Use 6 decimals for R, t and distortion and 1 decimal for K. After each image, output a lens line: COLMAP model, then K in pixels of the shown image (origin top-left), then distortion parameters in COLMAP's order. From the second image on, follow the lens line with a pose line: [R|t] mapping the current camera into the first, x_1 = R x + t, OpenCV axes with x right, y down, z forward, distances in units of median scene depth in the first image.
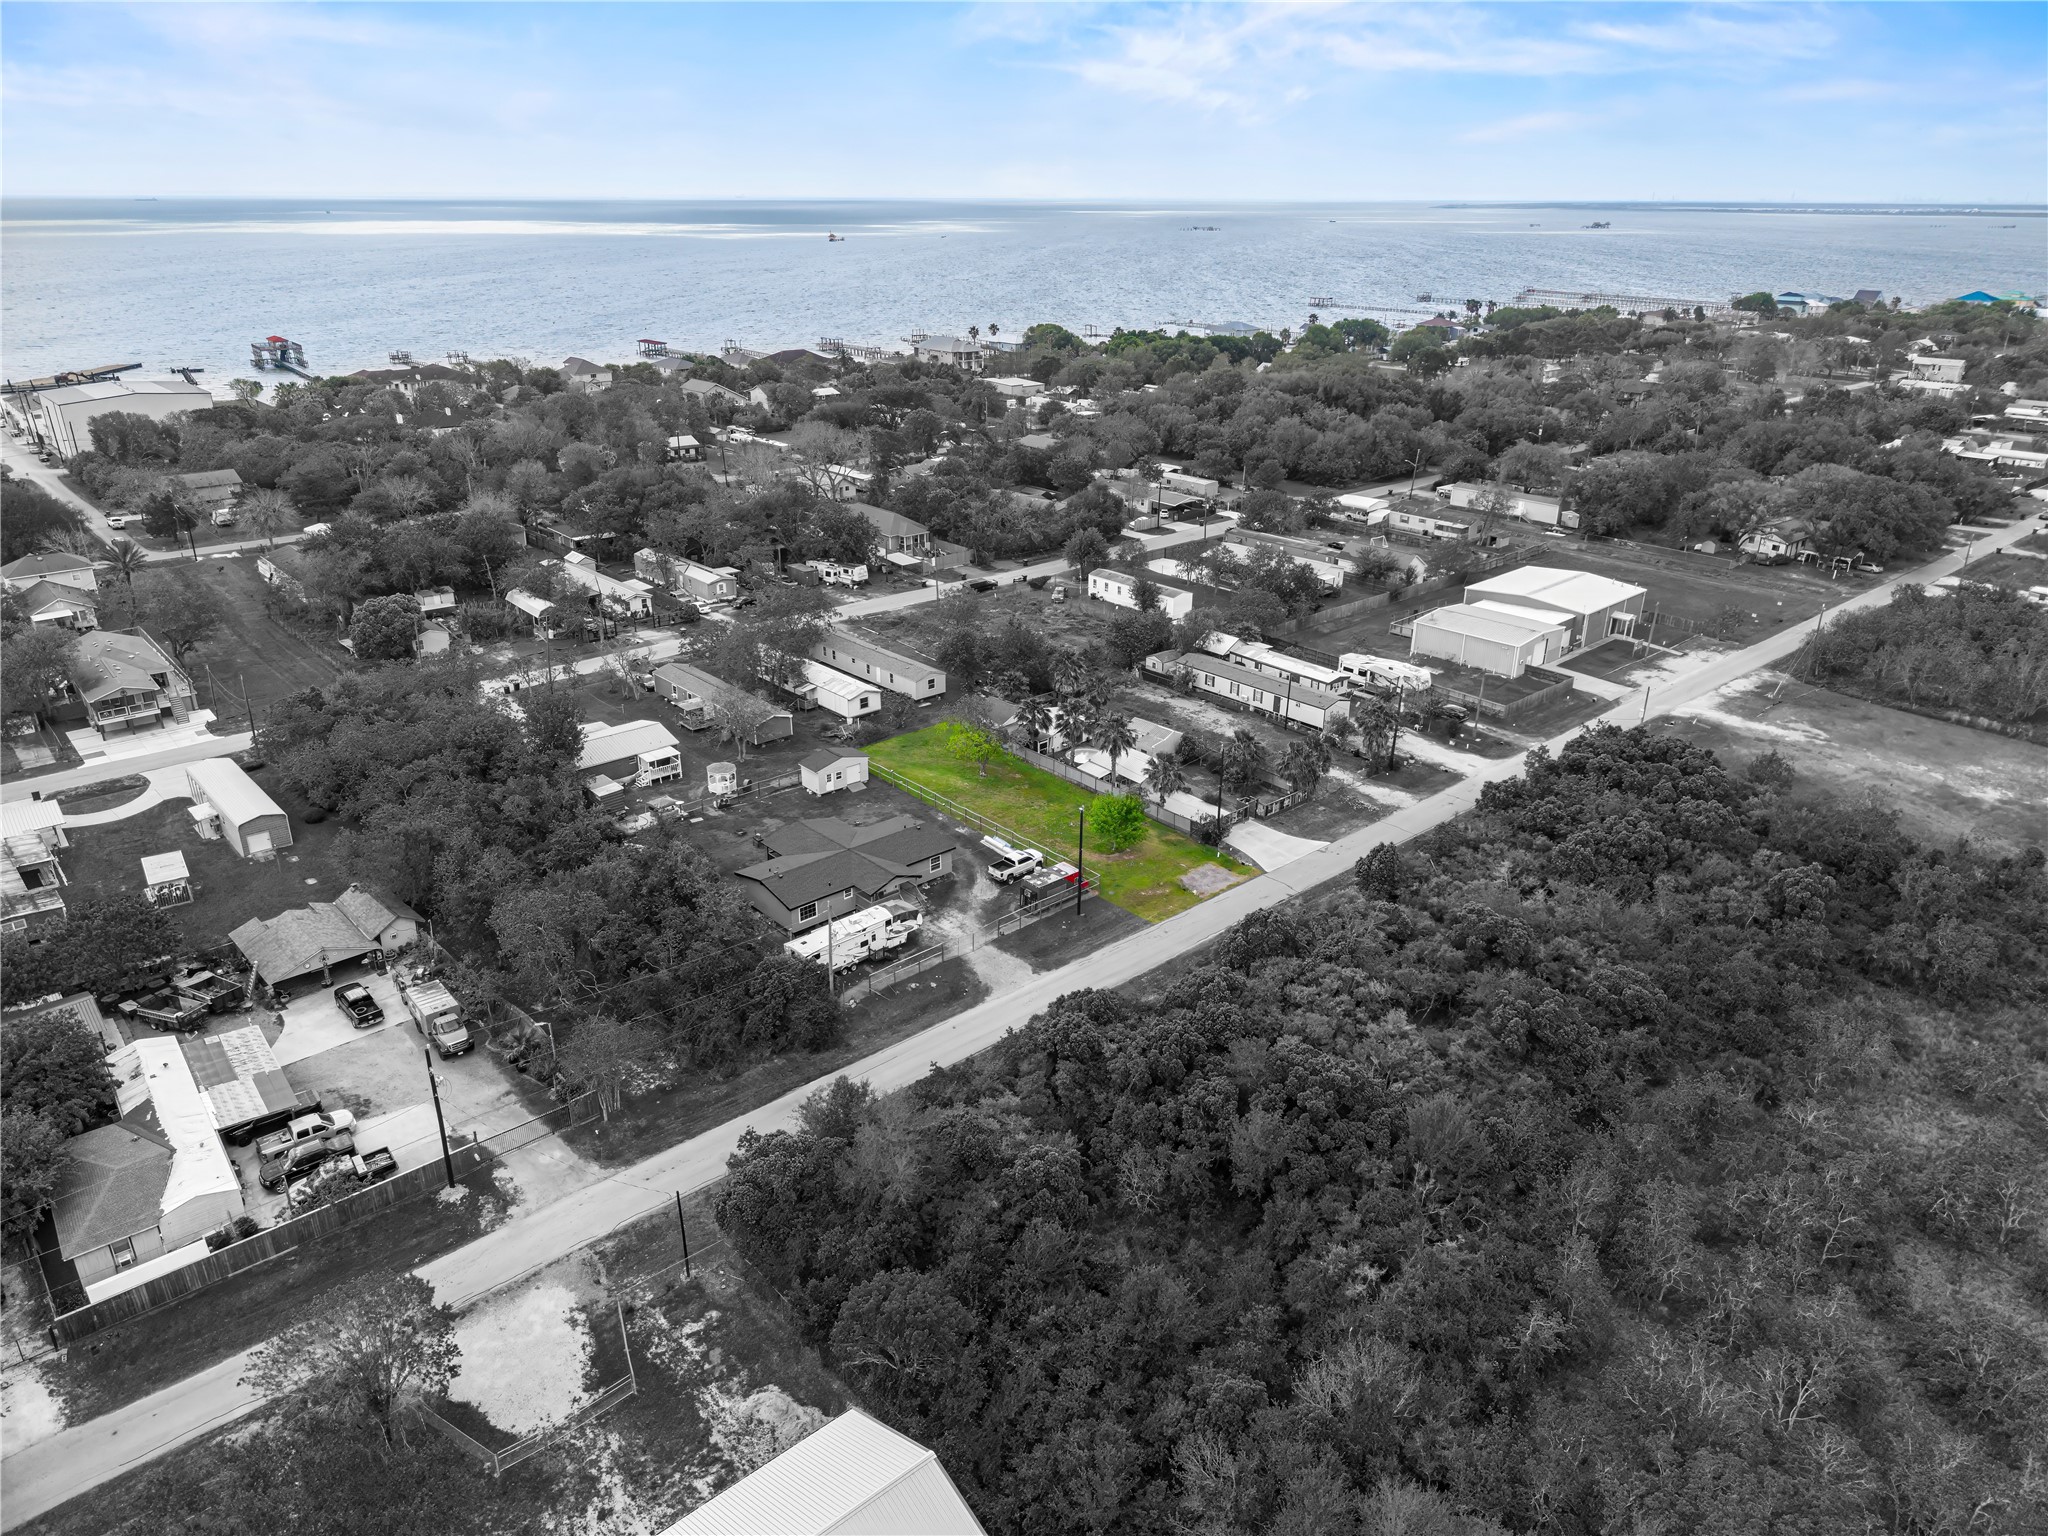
lens RADIAL K [[1365.9, 0, 1024.0], [0, 1365.9, 768.0], [0, 0, 1]] dist [0.022669, -0.026882]
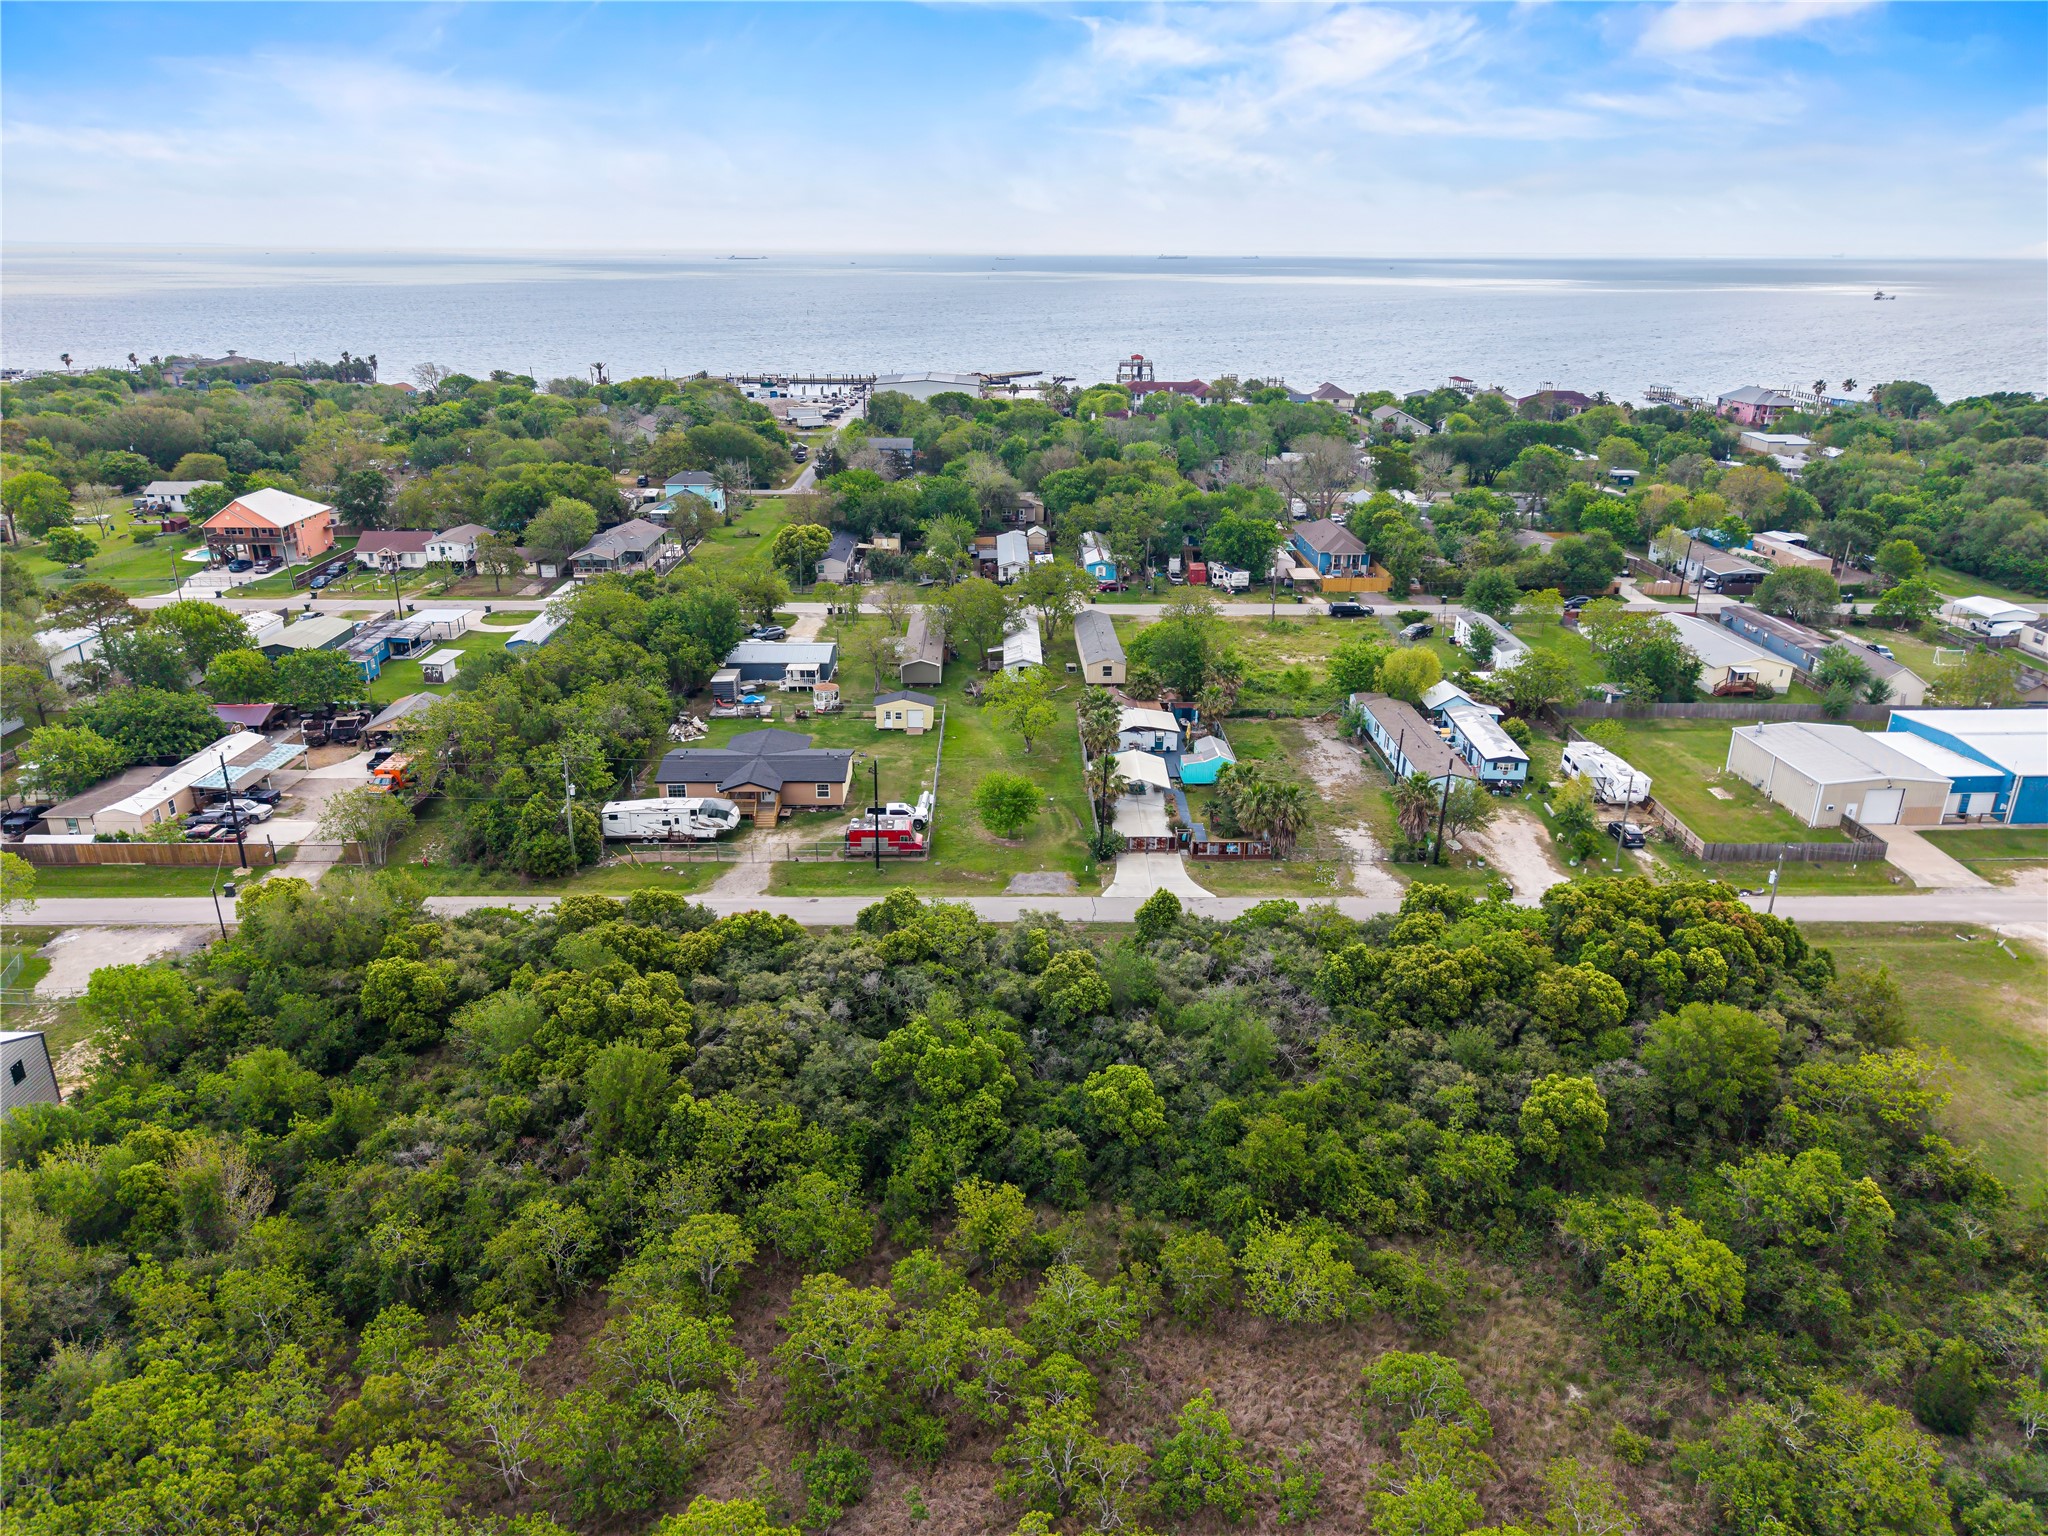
lens RADIAL K [[1365.9, 0, 1024.0], [0, 1365.9, 768.0], [0, 0, 1]] dist [0.022669, -0.026882]
pose [[0.759552, 0.231498, -0.607857, 0.624841], [-0.253561, 0.965972, 0.051045, -0.036072], [0.598989, 0.115358, 0.792404, 0.236925]]
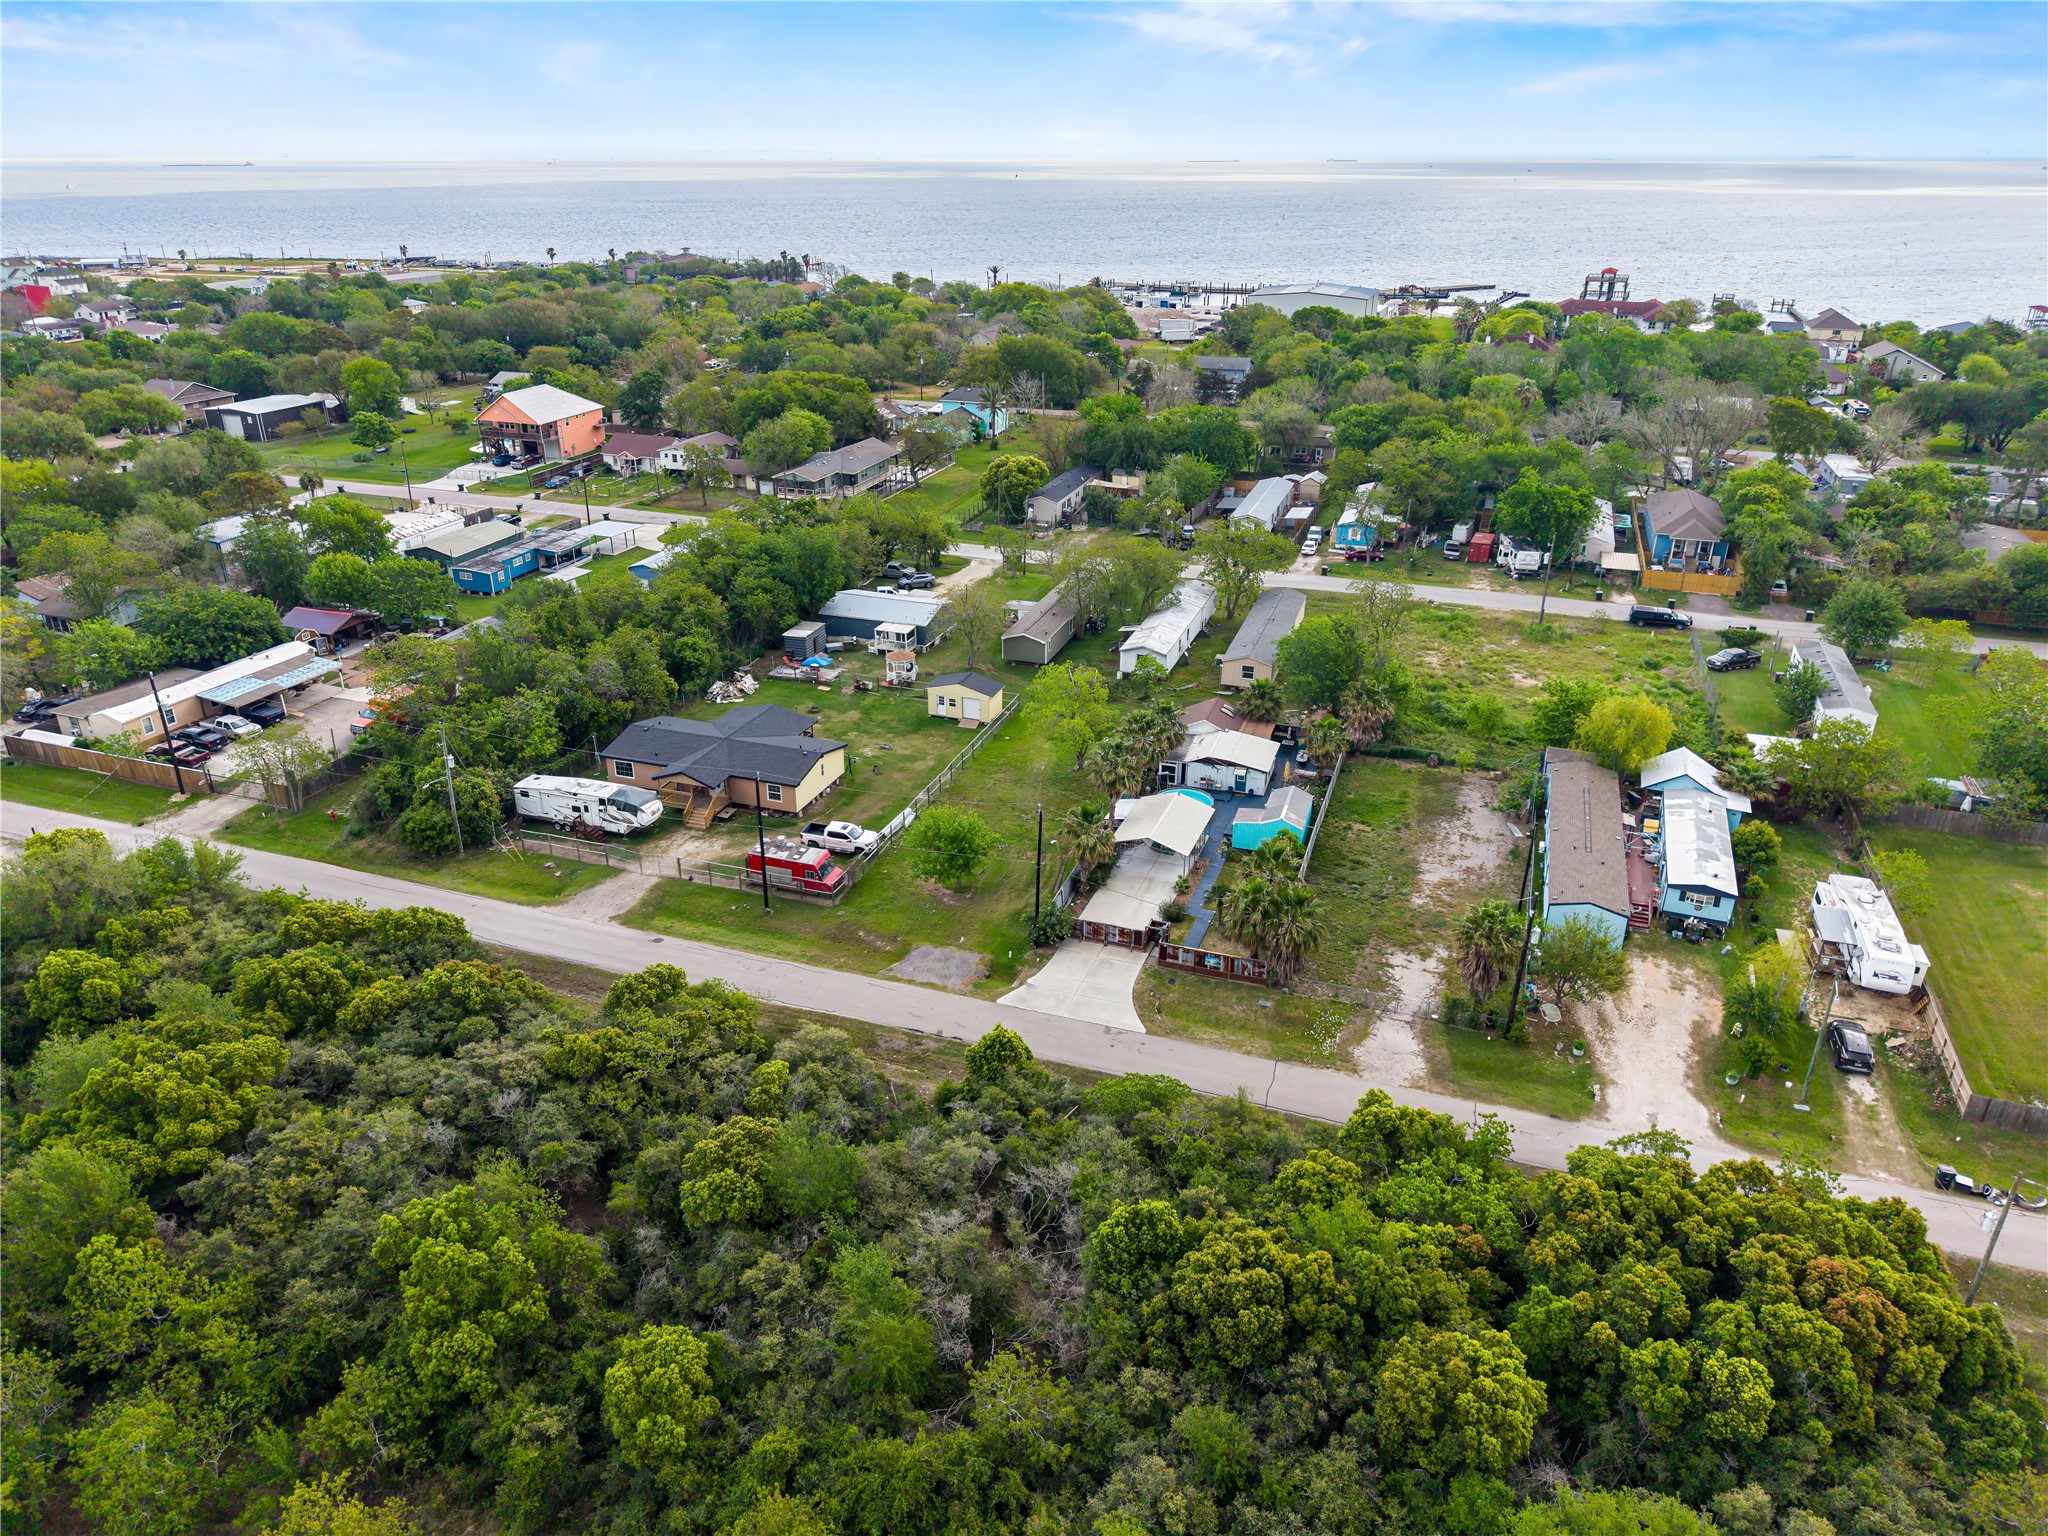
lens RADIAL K [[1365.9, 0, 1024.0], [0, 1365.9, 768.0], [0, 0, 1]] dist [0.022669, -0.026882]
pose [[0.484006, 0.356657, -0.799083, 0.638577], [-0.335294, 0.919064, 0.207121, -0.162153], [0.808280, 0.167680, 0.564417, 0.579135]]
